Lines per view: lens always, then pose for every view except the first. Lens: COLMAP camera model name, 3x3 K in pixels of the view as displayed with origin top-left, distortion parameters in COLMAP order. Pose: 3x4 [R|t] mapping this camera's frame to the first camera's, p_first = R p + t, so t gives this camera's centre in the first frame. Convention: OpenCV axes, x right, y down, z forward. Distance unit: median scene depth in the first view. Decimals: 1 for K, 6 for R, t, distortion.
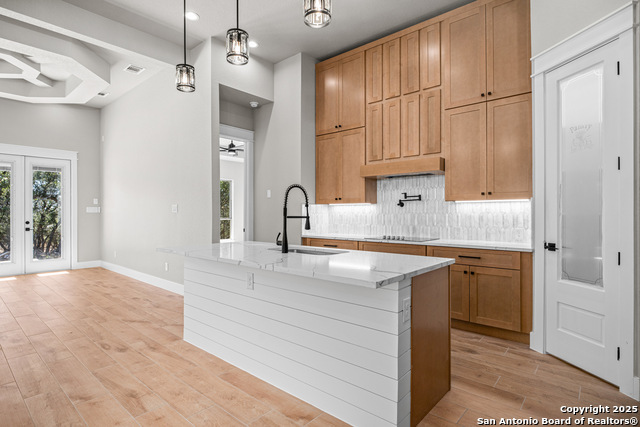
lens RADIAL K [[331.1, 0, 317.7], [0, 331.1, 211.0], [0, 0, 1]] dist [-0.006670, 0.001402]
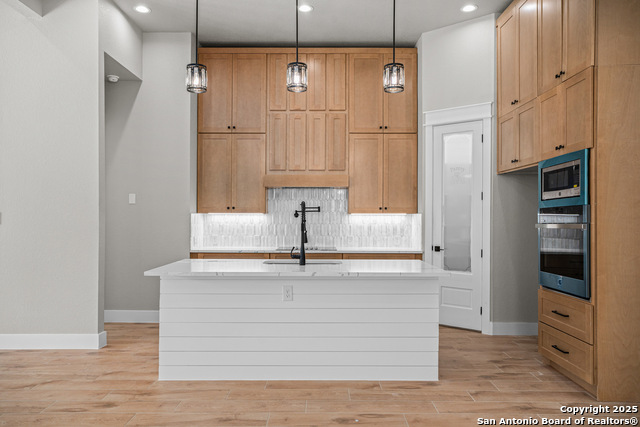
lens RADIAL K [[444.7, 0, 324.4], [0, 444.7, 214.7], [0, 0, 1]] dist [0.008137, 0.001693]
pose [[0.756688, 0.003837, 0.653764, -0.672837], [-0.008229, 0.999959, 0.003655, -0.030631], [-0.653724, -0.008146, 0.756689, -0.102145]]
